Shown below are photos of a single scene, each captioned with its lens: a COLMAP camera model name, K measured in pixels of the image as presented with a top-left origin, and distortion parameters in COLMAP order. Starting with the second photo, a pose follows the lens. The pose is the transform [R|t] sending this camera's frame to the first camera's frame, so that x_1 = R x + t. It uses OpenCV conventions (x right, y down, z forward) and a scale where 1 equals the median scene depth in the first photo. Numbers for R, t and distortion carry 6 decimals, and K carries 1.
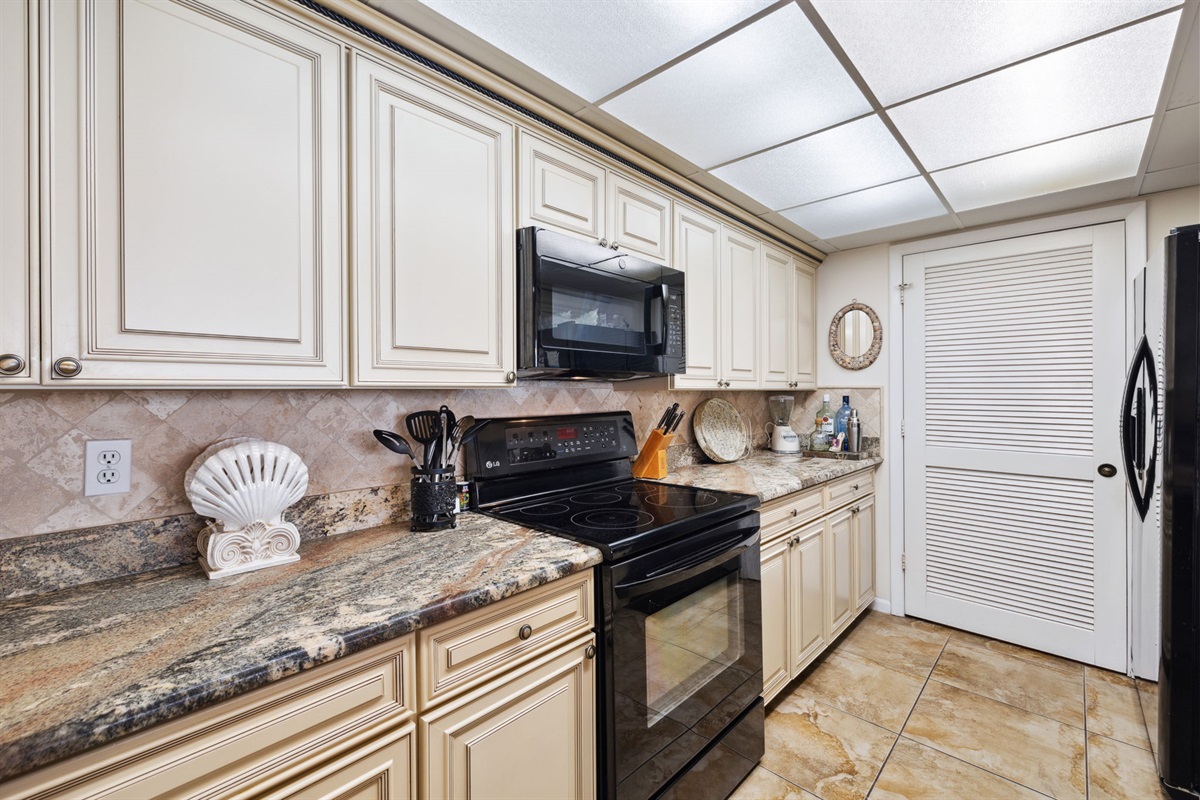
lens RADIAL K [[497.5, 0, 602.4], [0, 497.5, 391.1], [0, 0, 1]] dist [0.000036, -0.000034]
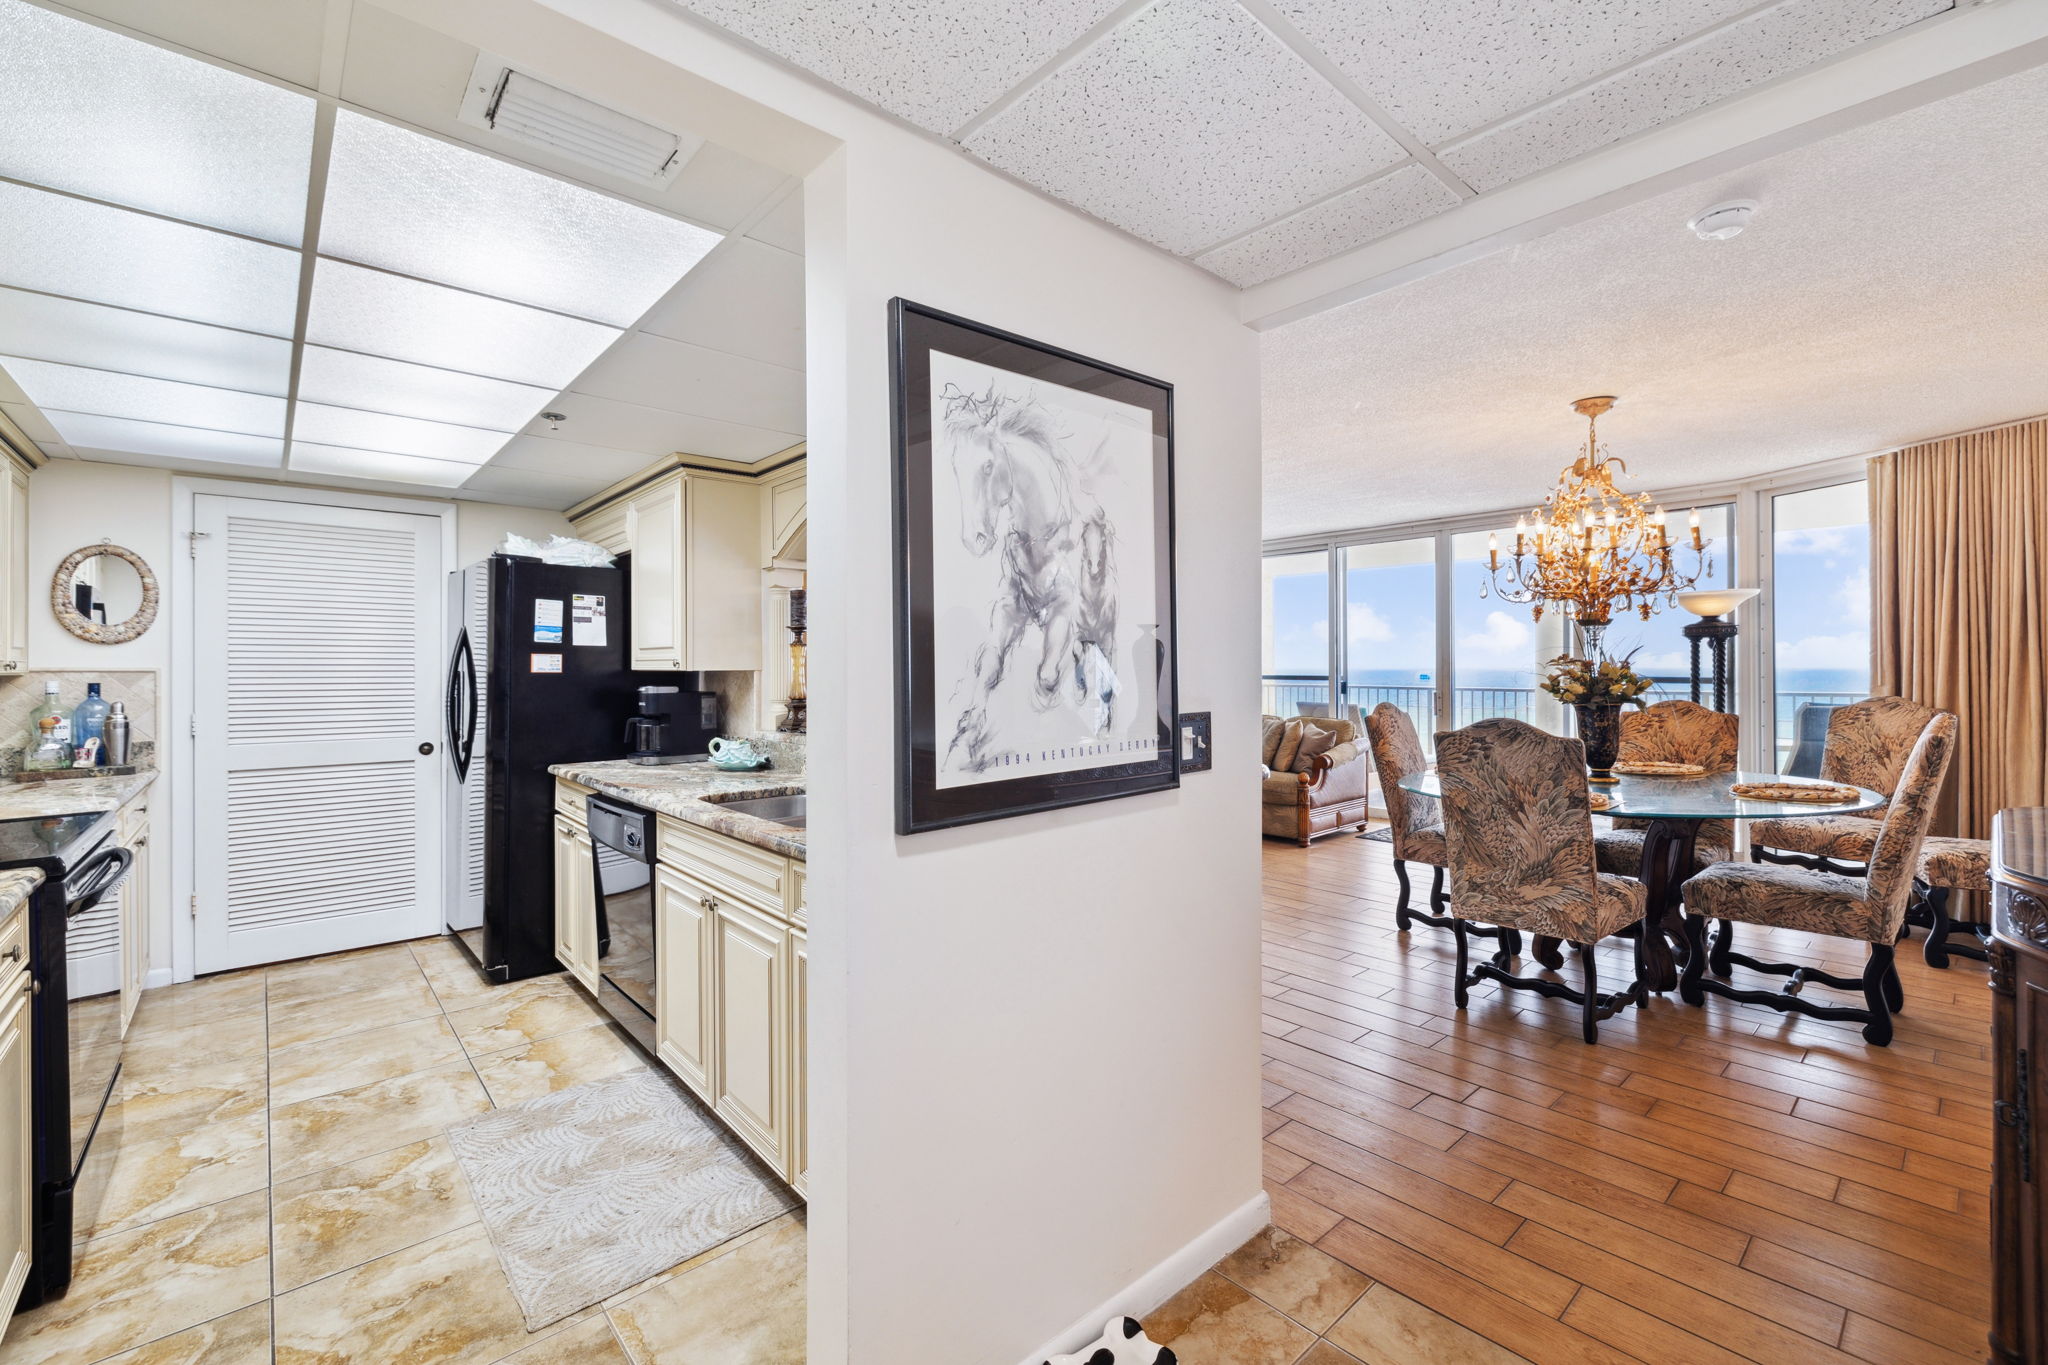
lens RADIAL K [[849.0, 0, 1022.1], [0, 849.0, 668.0], [0, 0, 1]] dist [0.000036, -0.000034]
pose [[0.078098, 0.001526, 0.996944, -0.561707], [-0.000172, 0.999999, -0.001517, -0.009132], [-0.996946, -0.000053, 0.078099, -0.332724]]
